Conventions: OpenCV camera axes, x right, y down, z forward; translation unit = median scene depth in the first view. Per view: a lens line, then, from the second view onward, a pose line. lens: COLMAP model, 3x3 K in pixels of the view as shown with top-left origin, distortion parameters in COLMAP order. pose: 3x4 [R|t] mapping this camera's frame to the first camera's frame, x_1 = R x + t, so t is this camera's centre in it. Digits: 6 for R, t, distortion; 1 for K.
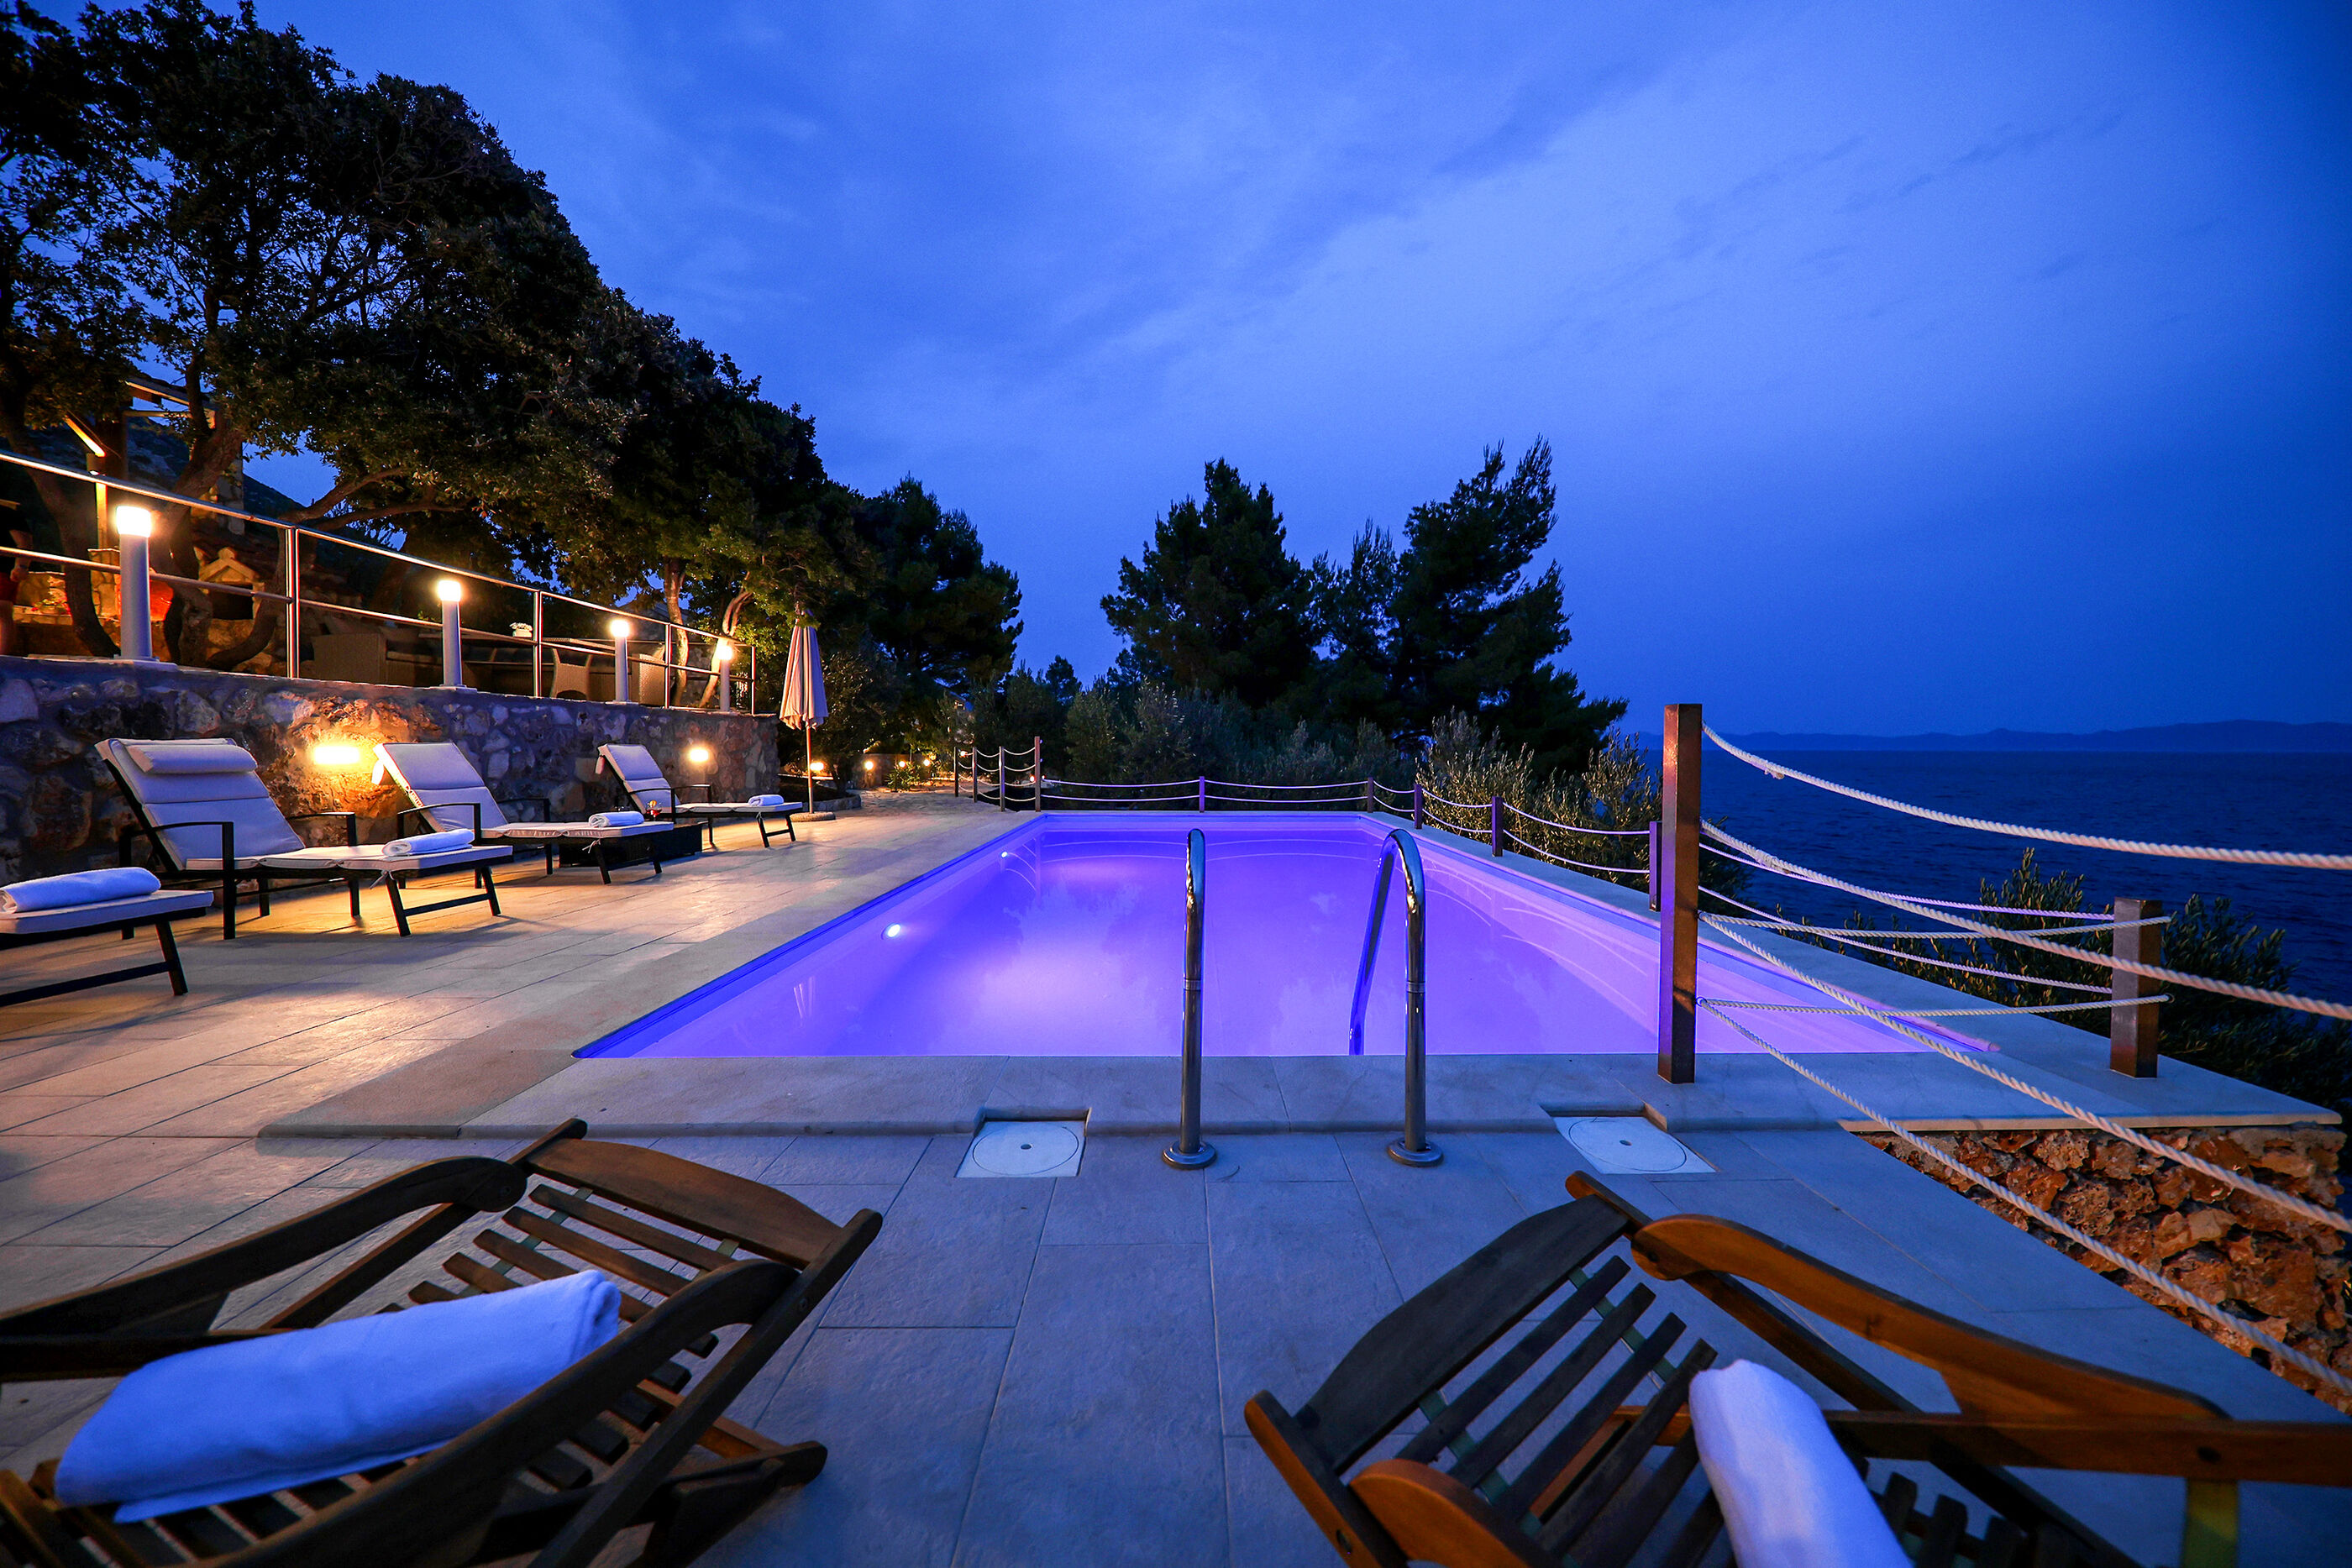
lens RADIAL K [[849.2, 0, 1168.9], [0, 849.2, 778.9], [0, 0, 1]] dist [0.002996, -0.003588]
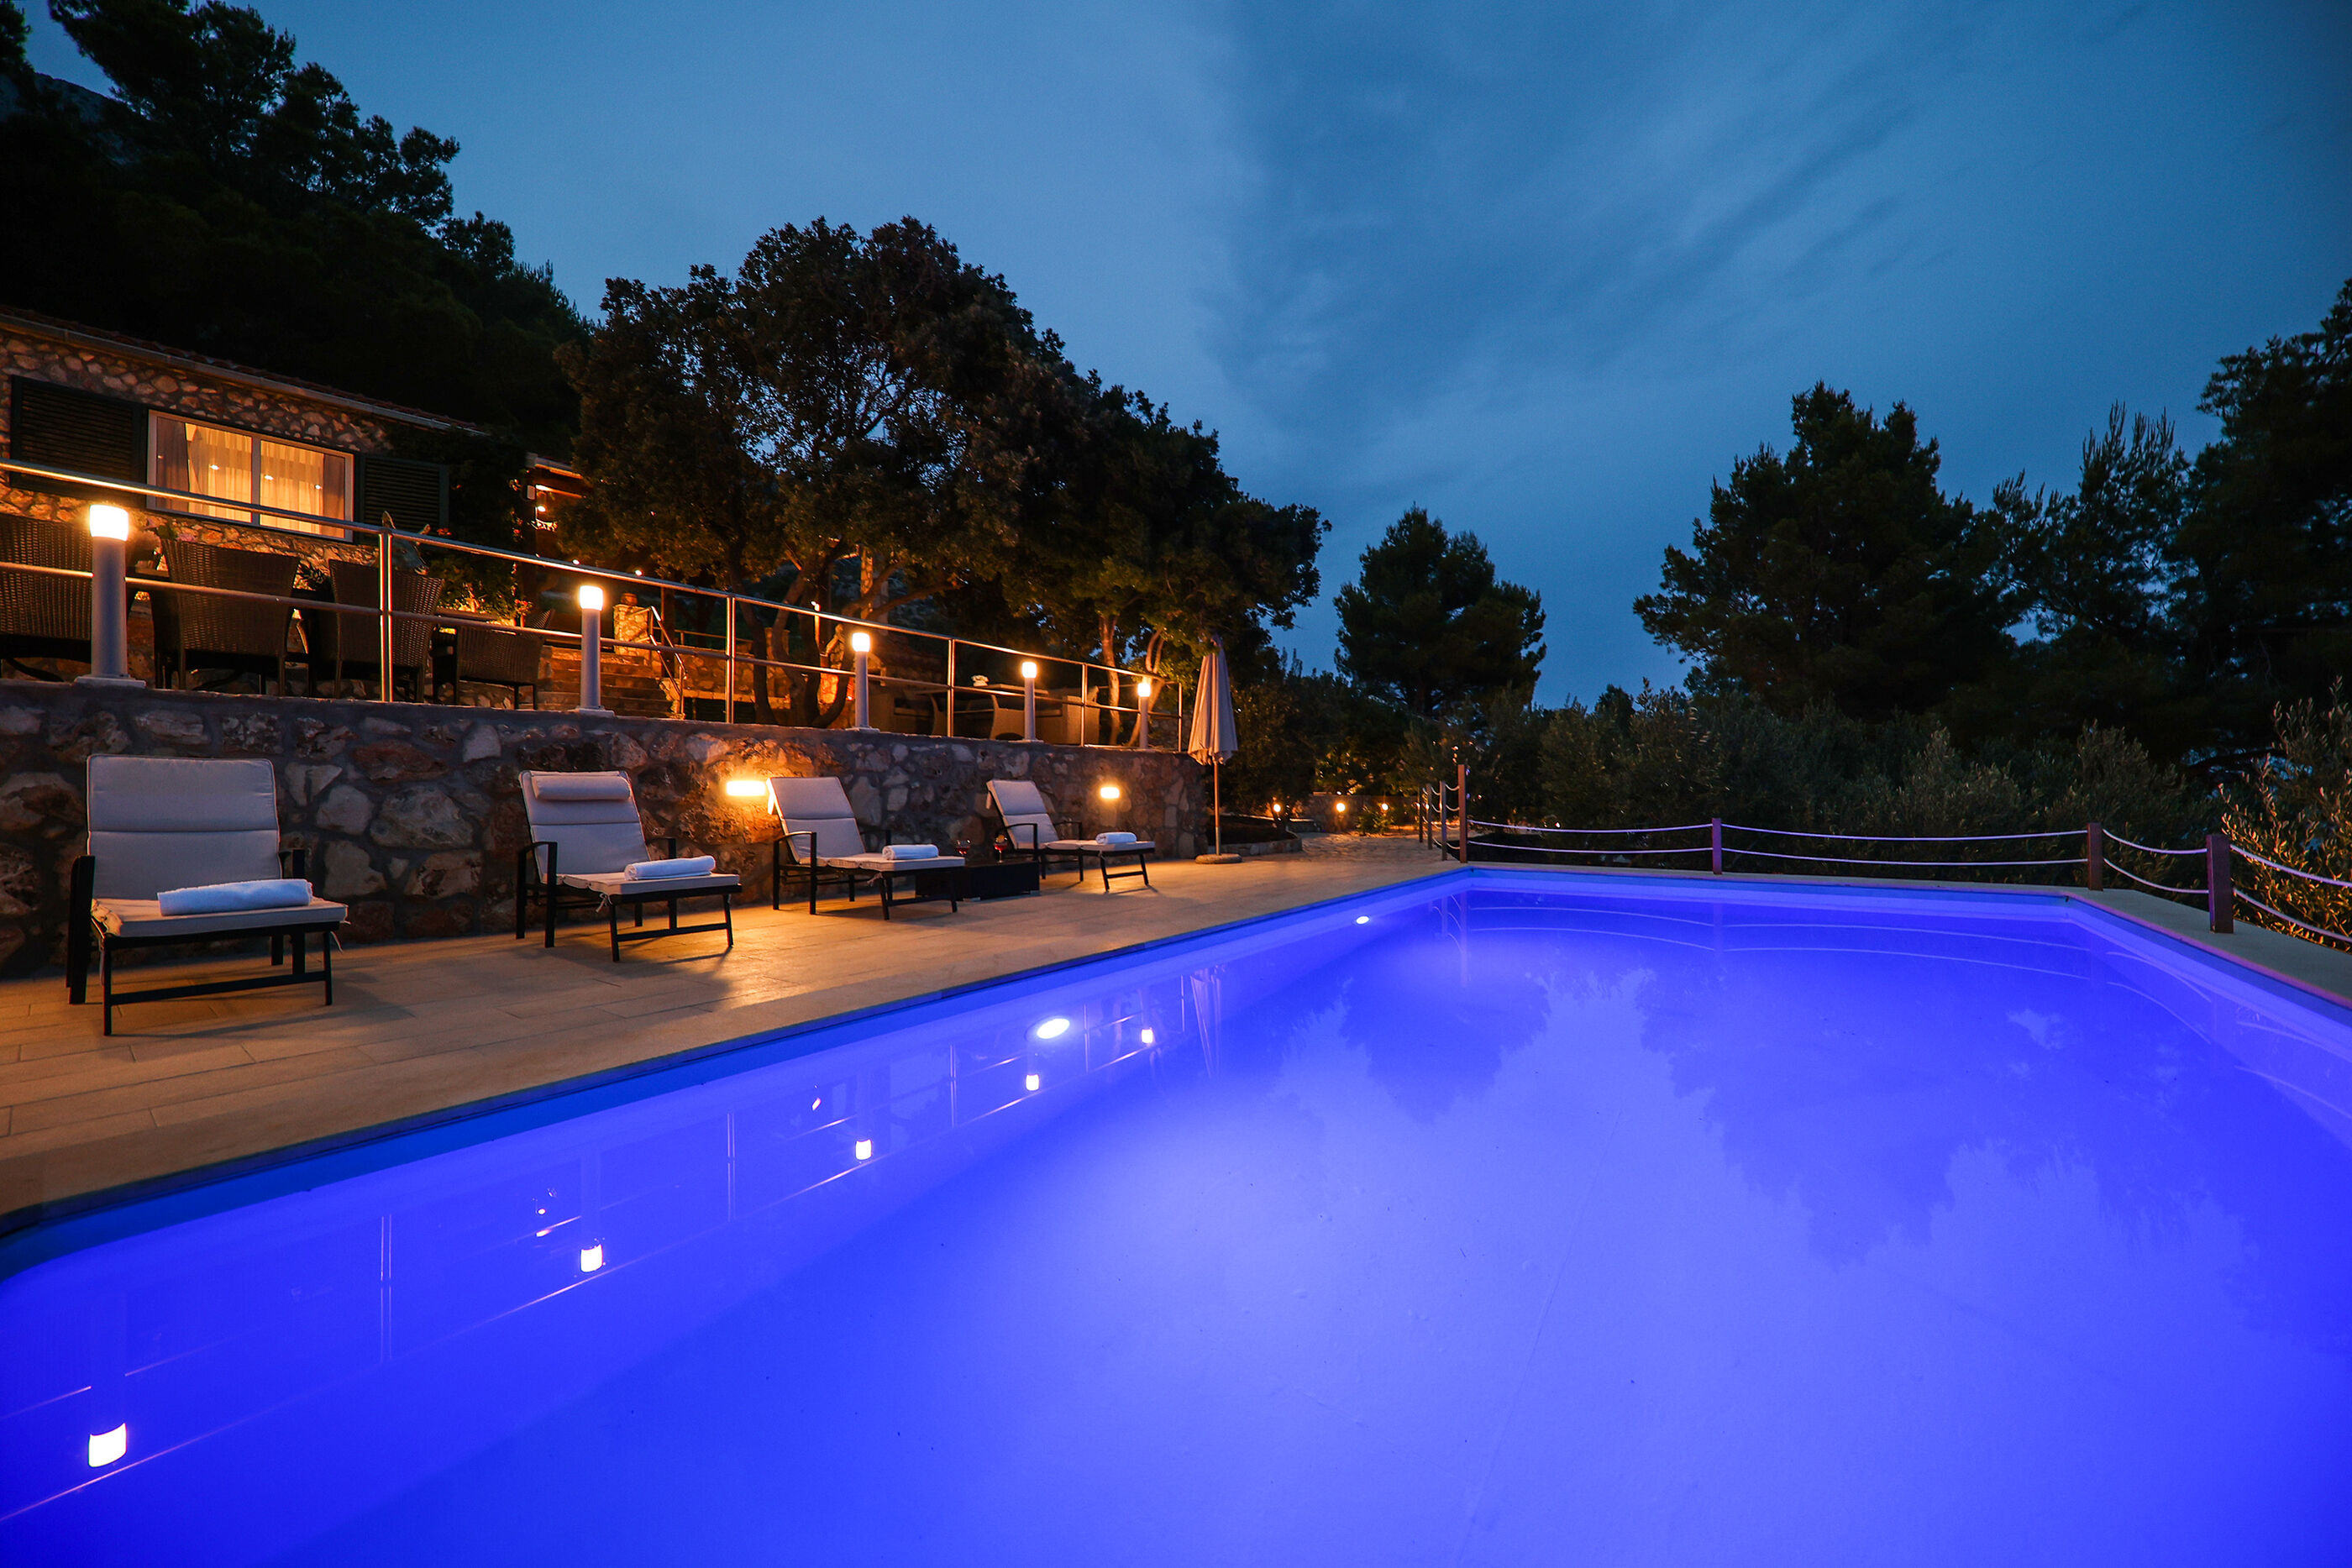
lens RADIAL K [[849.2, 0, 1155.8], [0, 849.2, 788.6], [0, 0, 1]] dist [0.002996, -0.003588]
pose [[0.803175, -0.012276, -0.595617, 0.079798], [-0.013535, 0.999154, -0.038845, 0.005263], [0.595589, 0.039261, 0.802329, 0.223278]]
